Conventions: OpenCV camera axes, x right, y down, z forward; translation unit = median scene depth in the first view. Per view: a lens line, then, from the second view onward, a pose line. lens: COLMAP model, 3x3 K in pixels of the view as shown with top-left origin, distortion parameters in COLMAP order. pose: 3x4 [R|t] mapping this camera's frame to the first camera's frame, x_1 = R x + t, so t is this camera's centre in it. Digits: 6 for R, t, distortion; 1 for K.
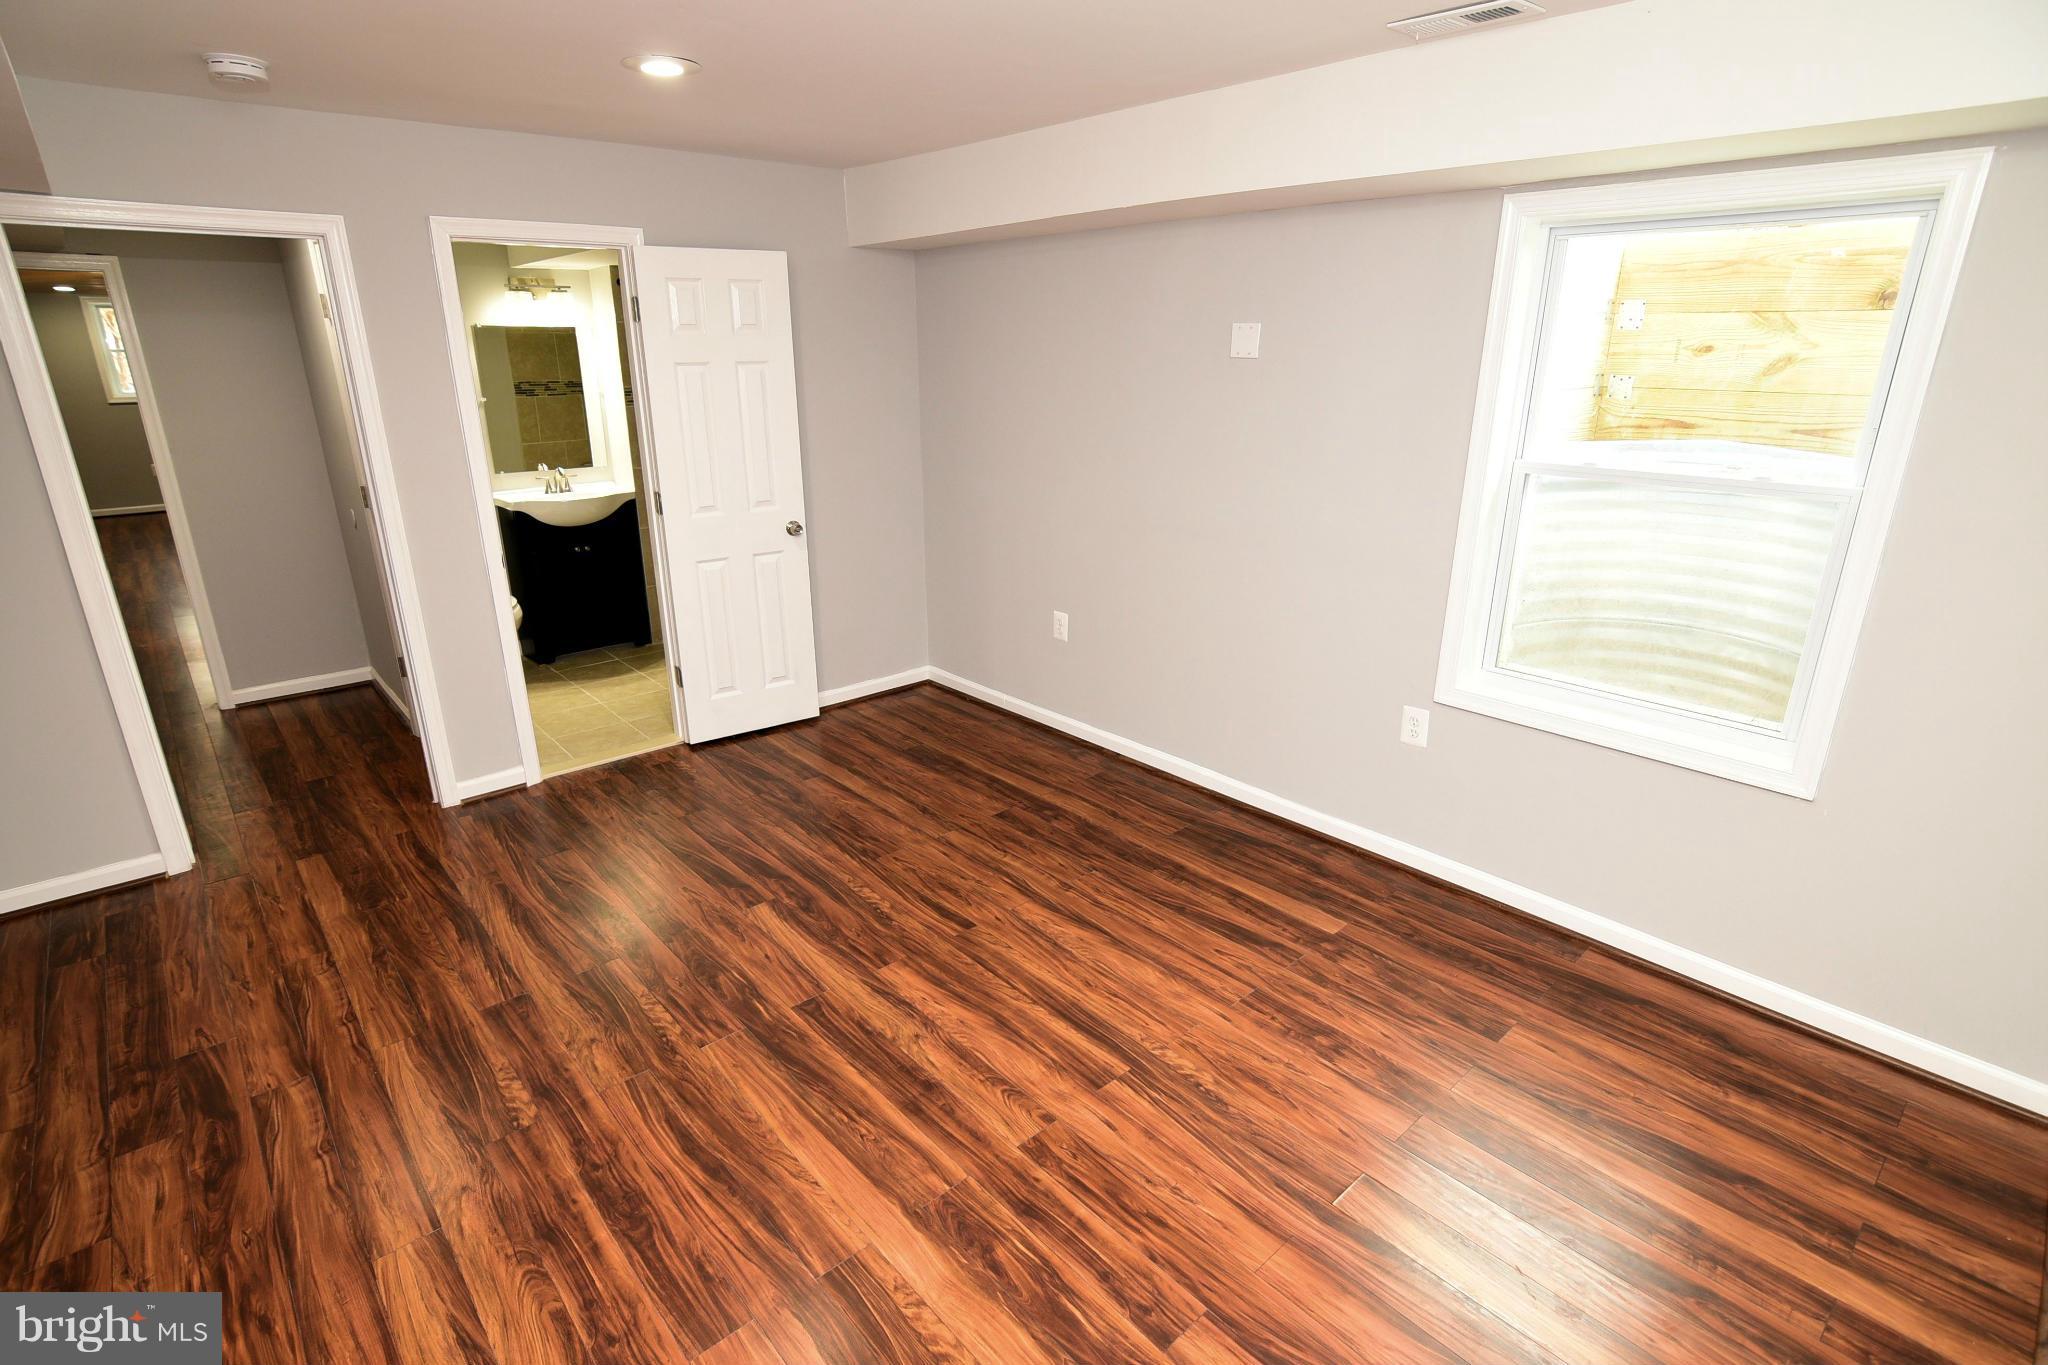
lens RADIAL K [[996.8, 0, 1015.1], [0, 996.8, 686.0], [0, 0, 1]] dist [-0.029934, 0.010026]
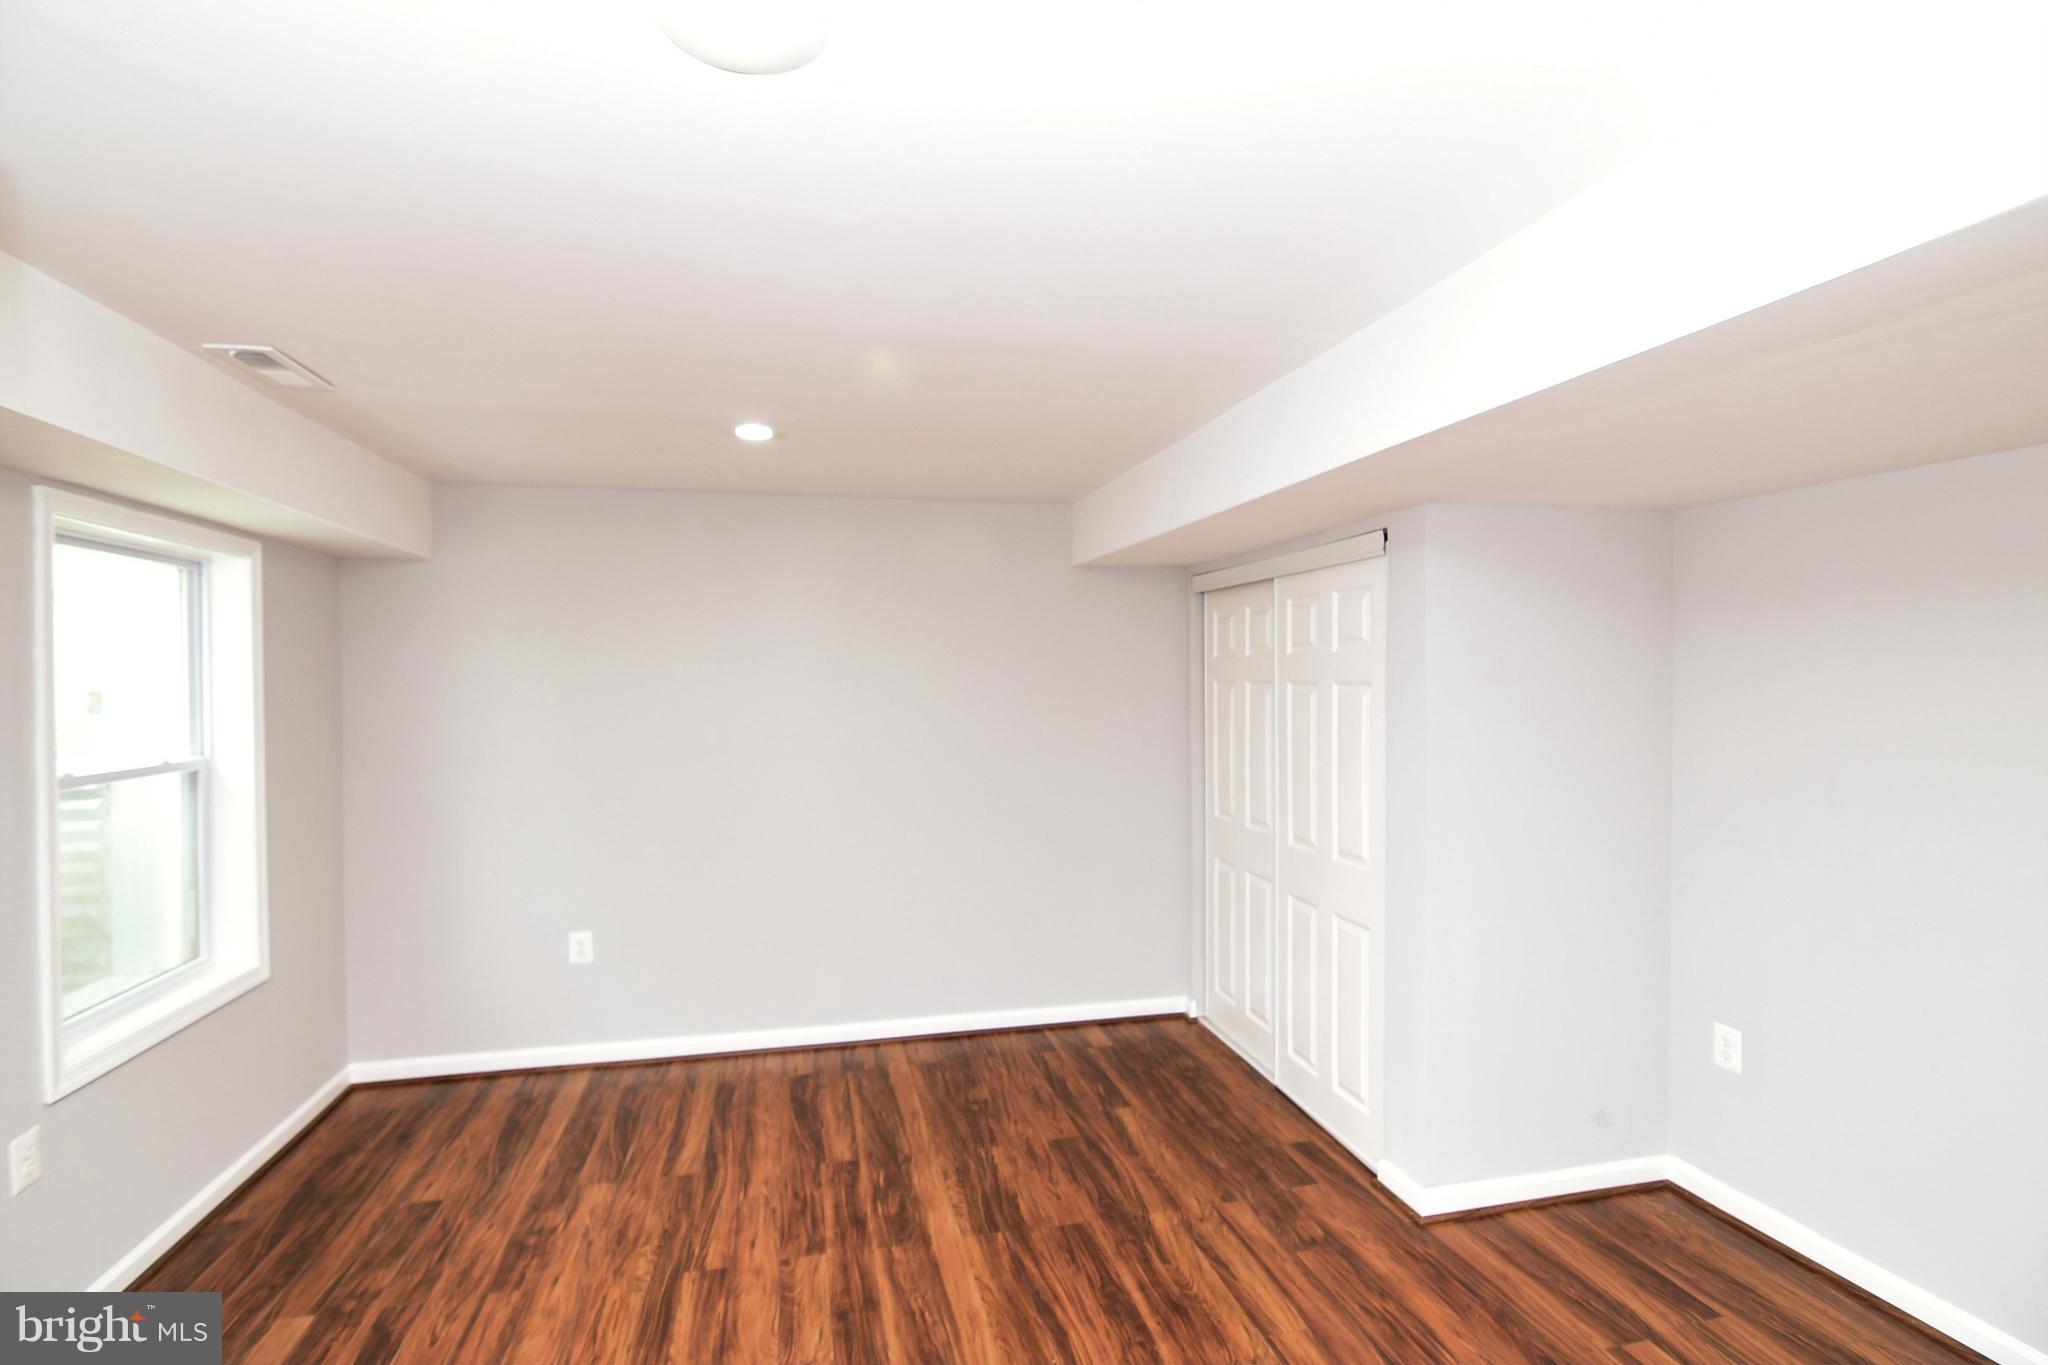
lens RADIAL K [[996.8, 0, 1015.1], [0, 996.8, 686.0], [0, 0, 1]] dist [-0.029934, 0.010026]
pose [[-0.875739, 0.002975, 0.482776, -0.787714], [0.163049, 0.943050, 0.289953, -0.519804], [-0.454419, 0.332639, -0.826350, 1.630493]]
